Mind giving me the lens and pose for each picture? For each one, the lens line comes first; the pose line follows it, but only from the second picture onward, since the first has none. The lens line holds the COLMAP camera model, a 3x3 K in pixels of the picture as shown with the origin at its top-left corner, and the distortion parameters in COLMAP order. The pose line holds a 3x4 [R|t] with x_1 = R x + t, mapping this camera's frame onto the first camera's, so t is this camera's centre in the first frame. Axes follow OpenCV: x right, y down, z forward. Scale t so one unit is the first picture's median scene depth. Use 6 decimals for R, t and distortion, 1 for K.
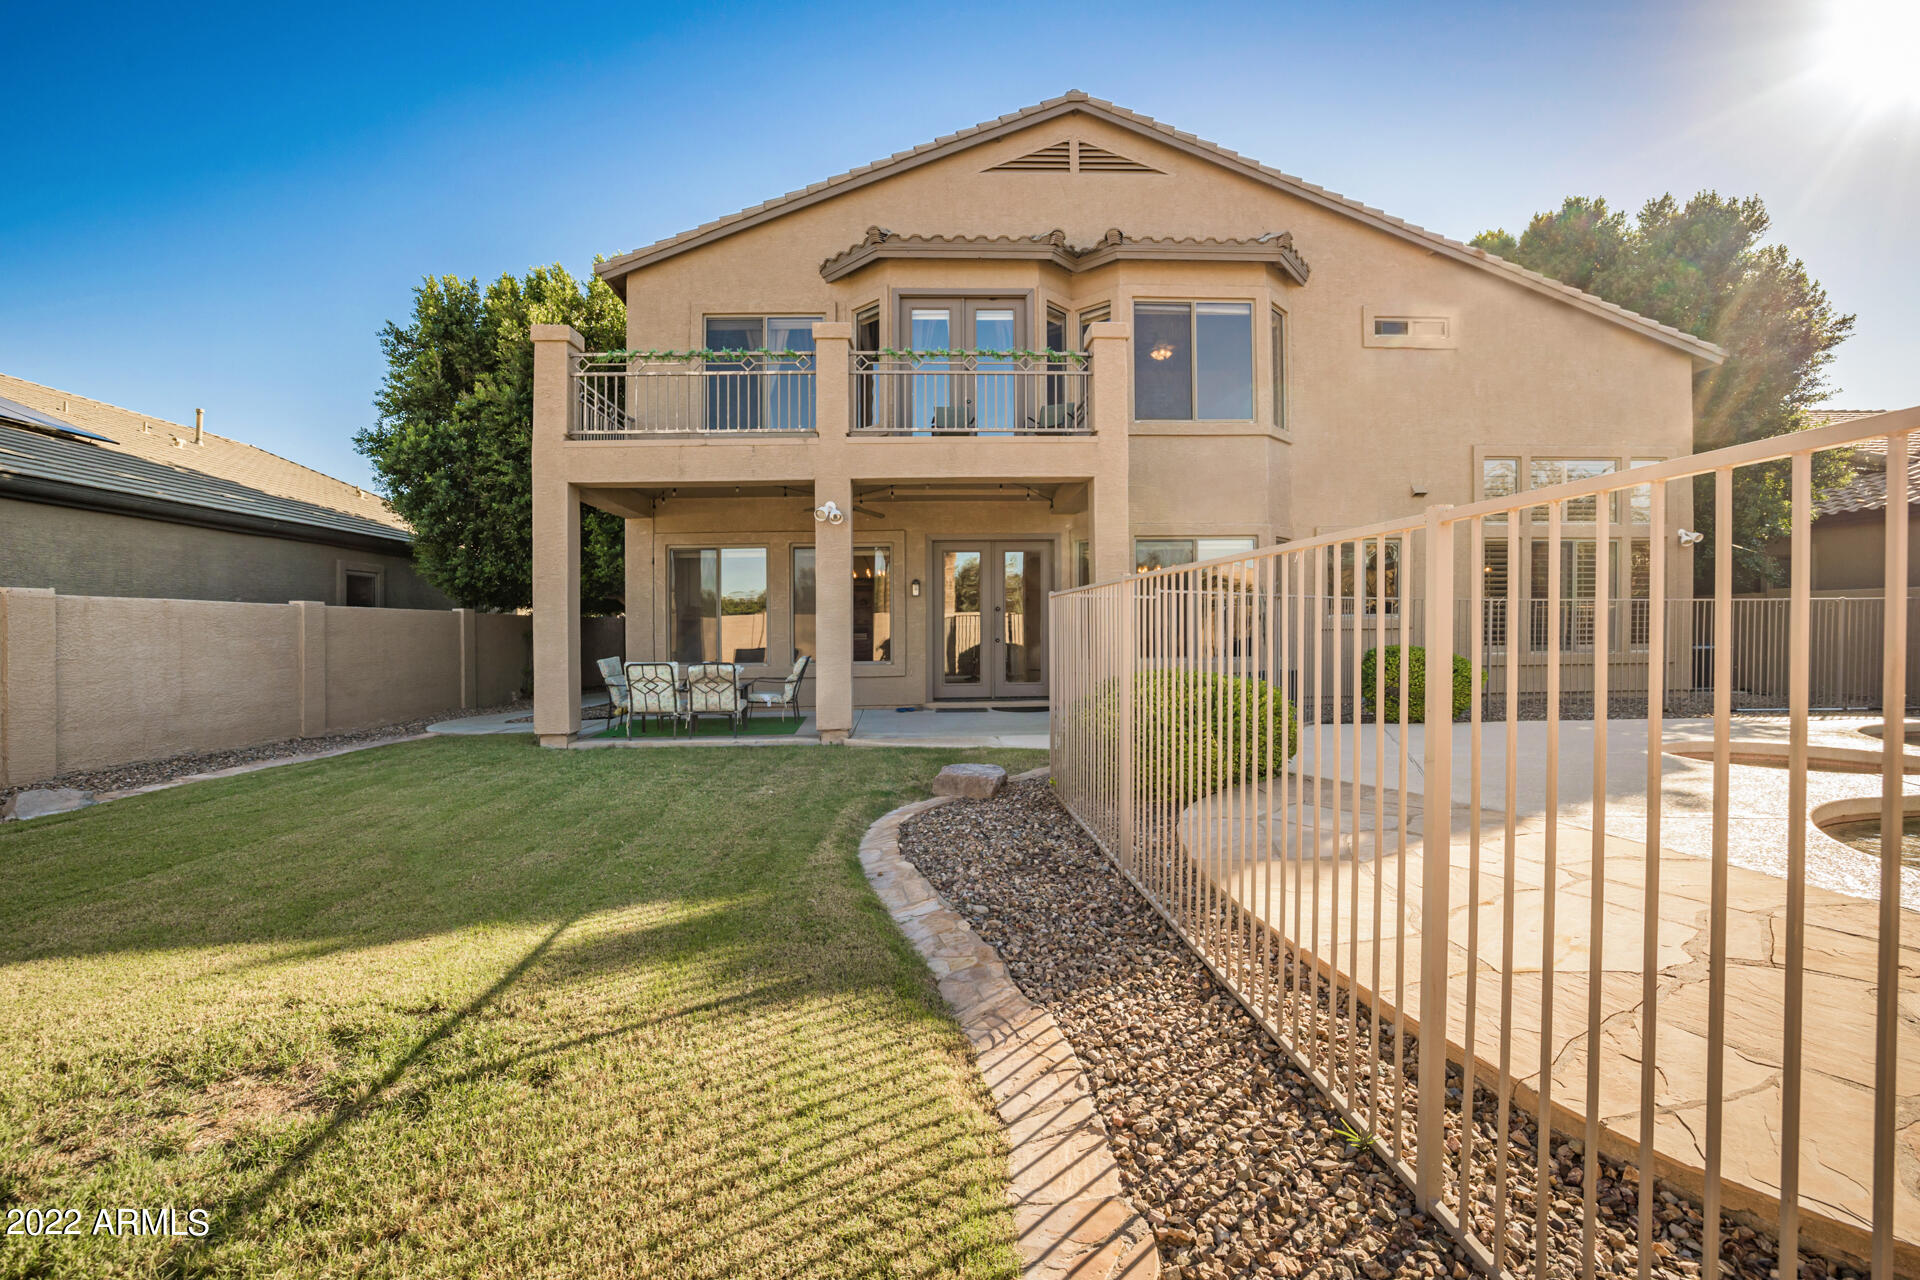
lens RADIAL K [[818.9, 0, 956.7], [0, 818.9, 635.8], [0, 0, 1]] dist [-0.002956, 0.001168]
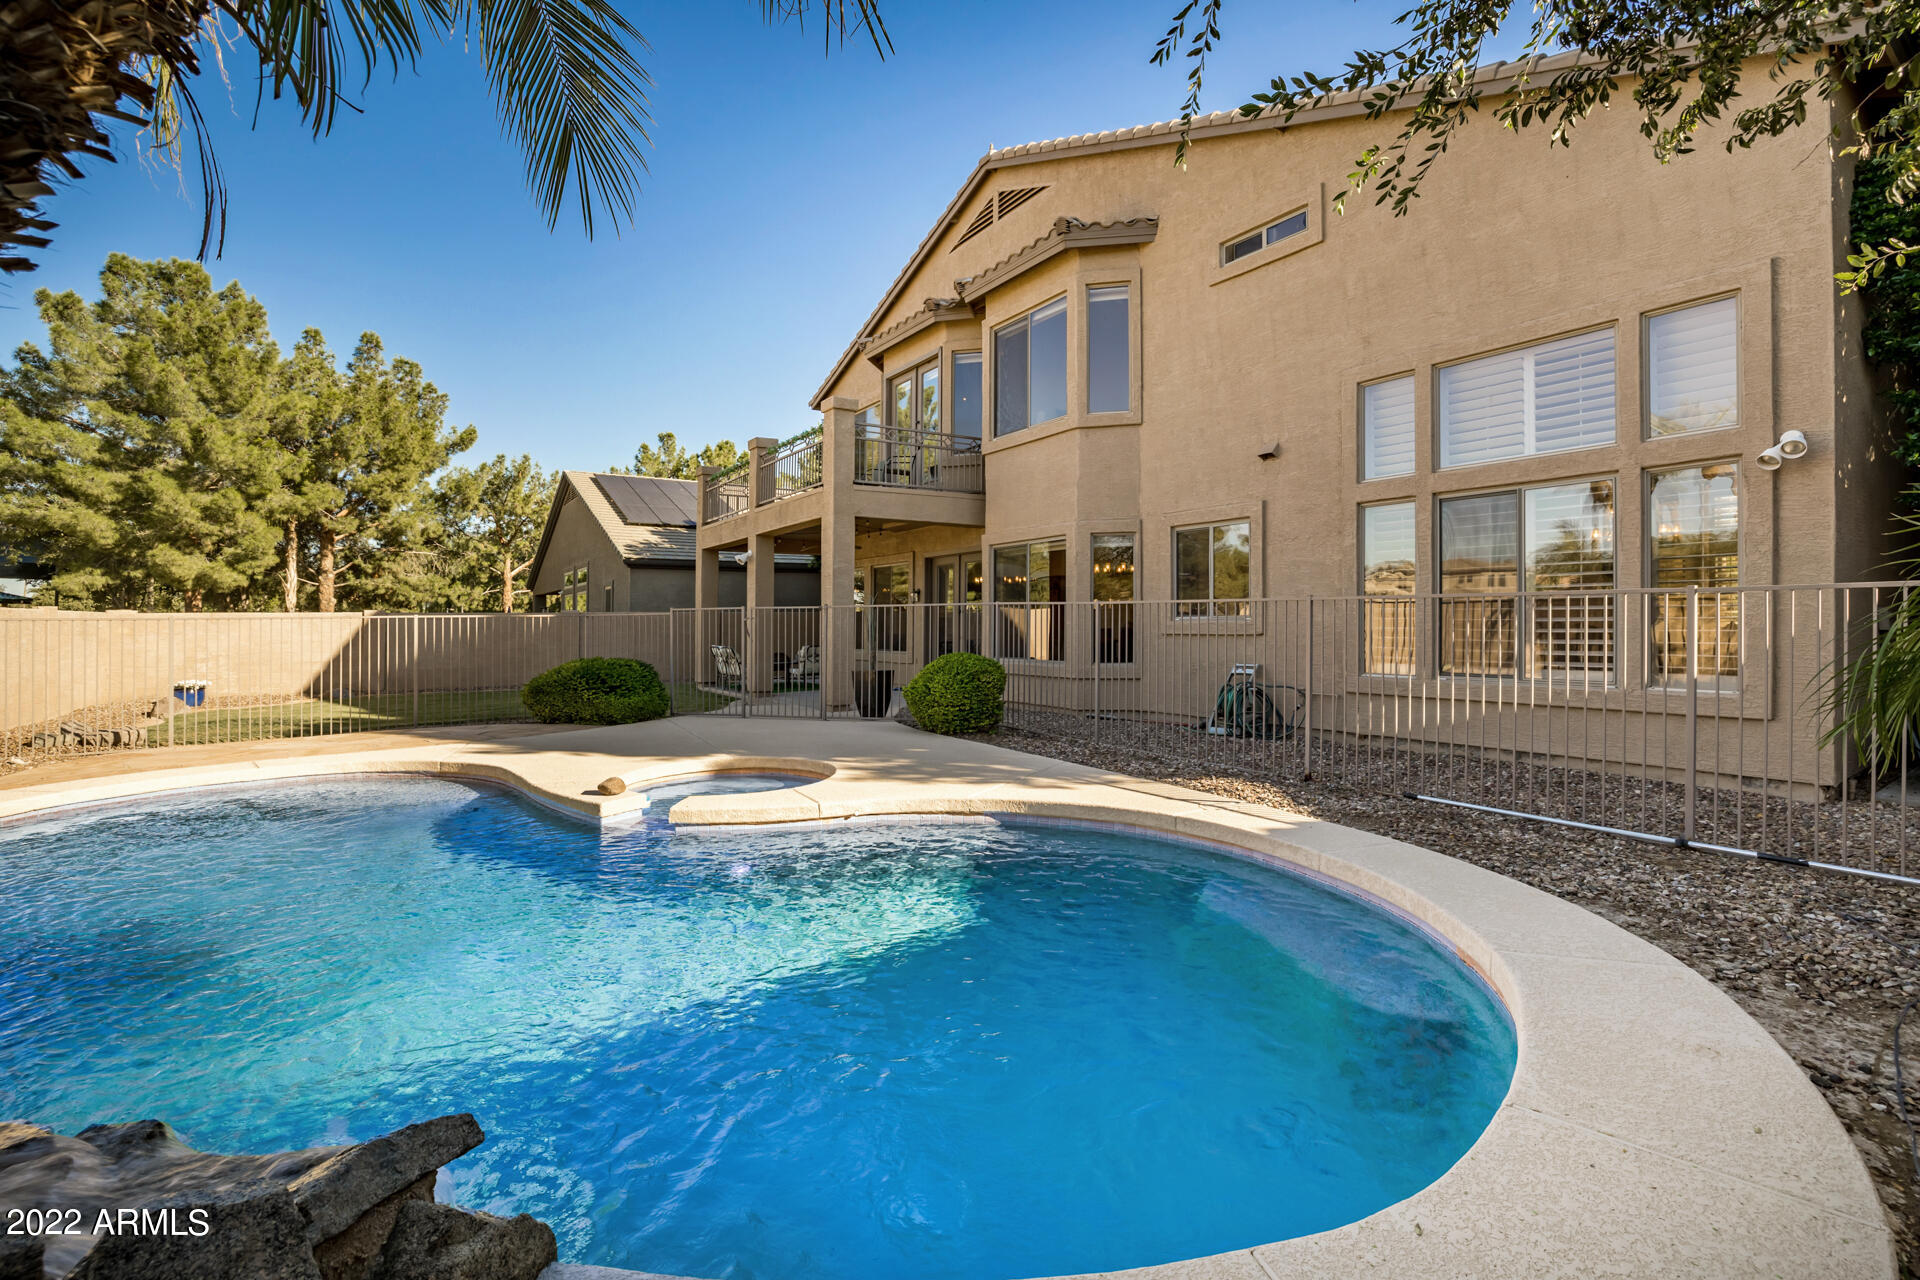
lens RADIAL K [[850.4, 0, 964.0], [0, 850.4, 621.2], [0, 0, 1]] dist [-0.011793, 0.001750]
pose [[0.520964, 0.001033, -0.853578, 1.159532], [-0.004509, 0.999989, -0.001542, -0.018128], [0.853567, 0.004652, 0.520963, 0.373881]]
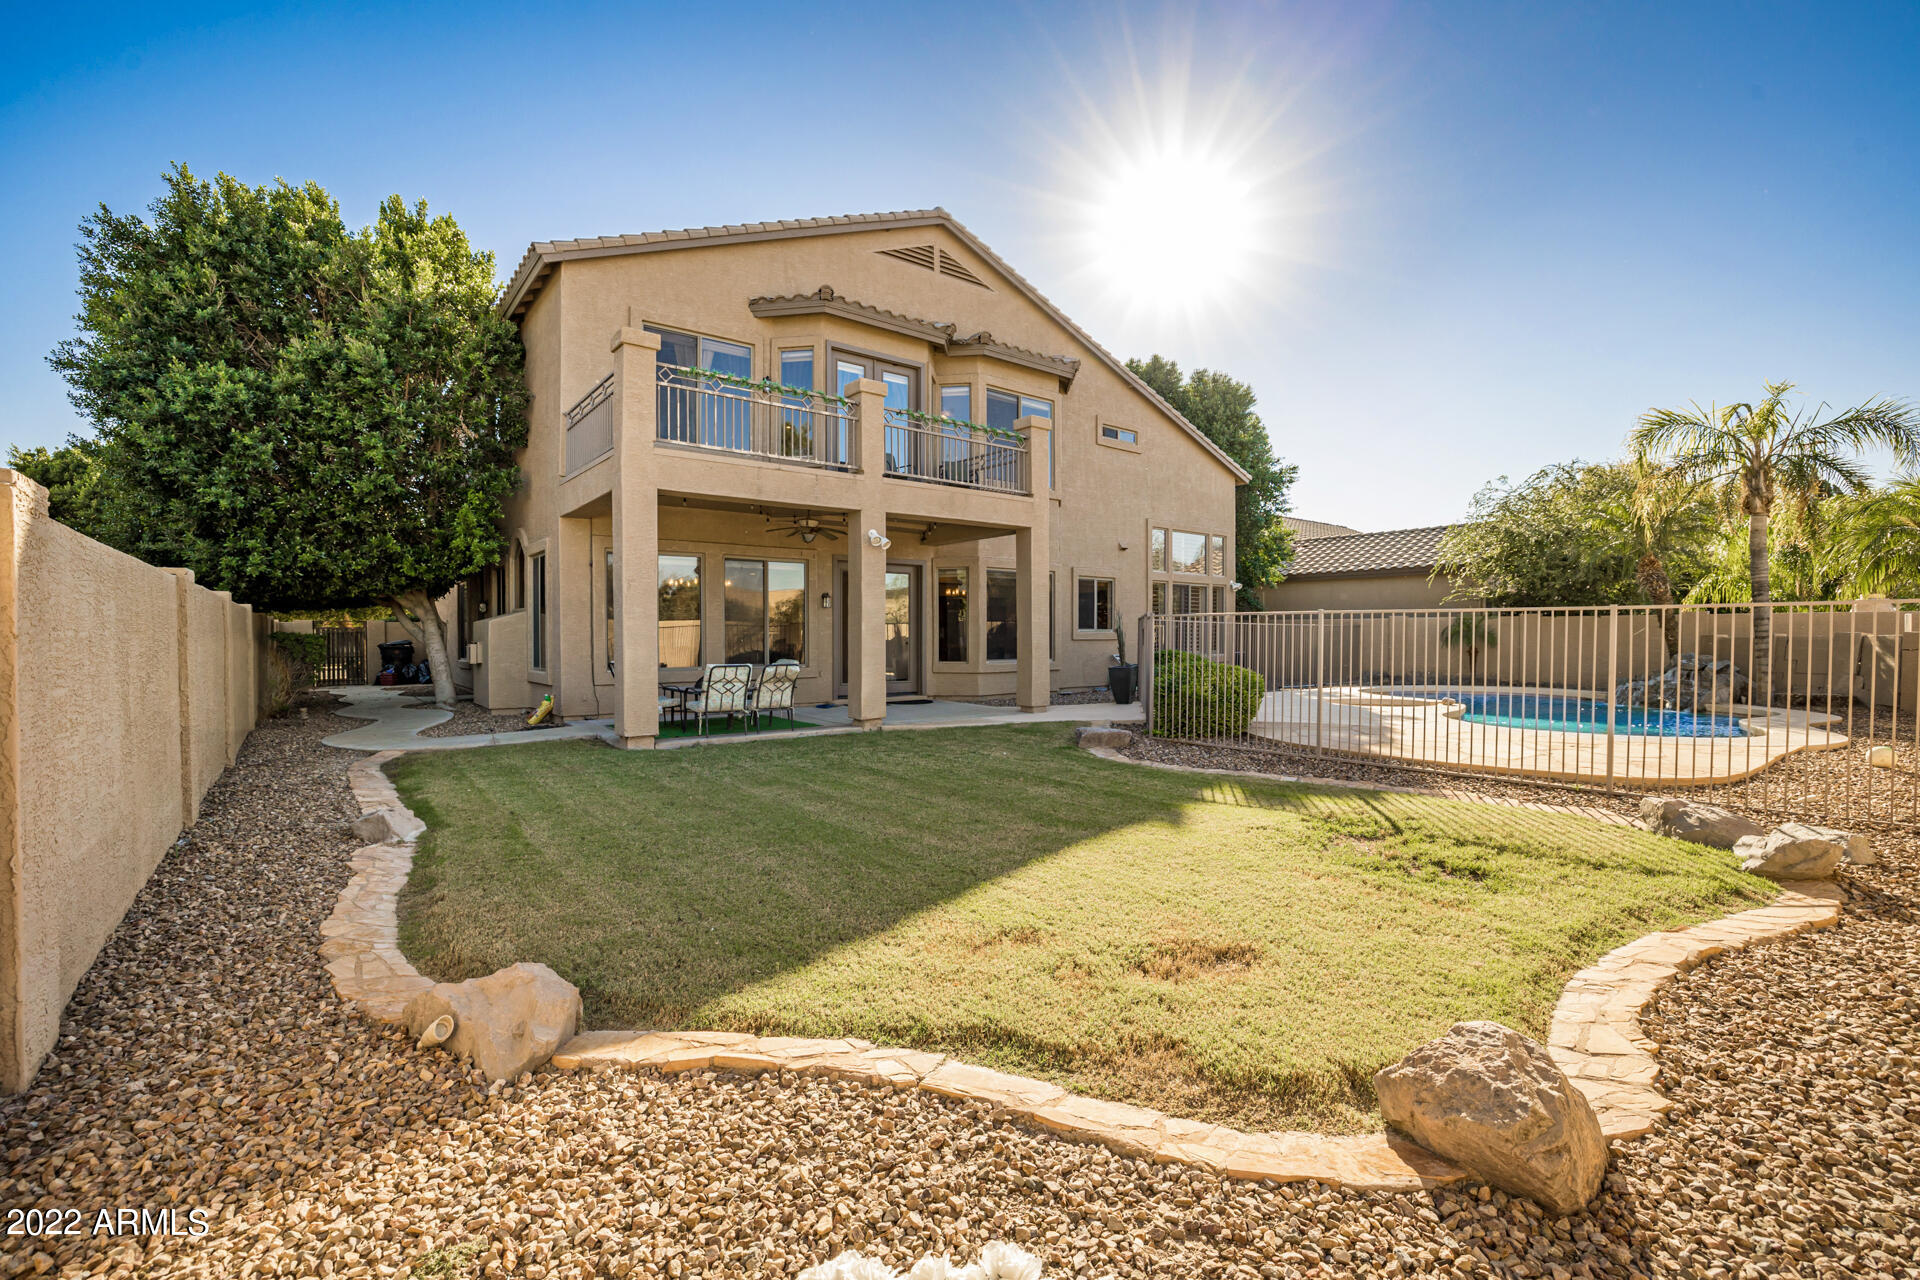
lens RADIAL K [[846.8, 0, 960.4], [0, 846.8, 642.4], [0, 0, 1]] dist [-0.000788, 0.000035]
pose [[0.809755, 0.005033, 0.586746, -0.605164], [-0.001168, 0.999975, -0.006966, 0.008117], [-0.586767, 0.004955, 0.809741, -0.068144]]
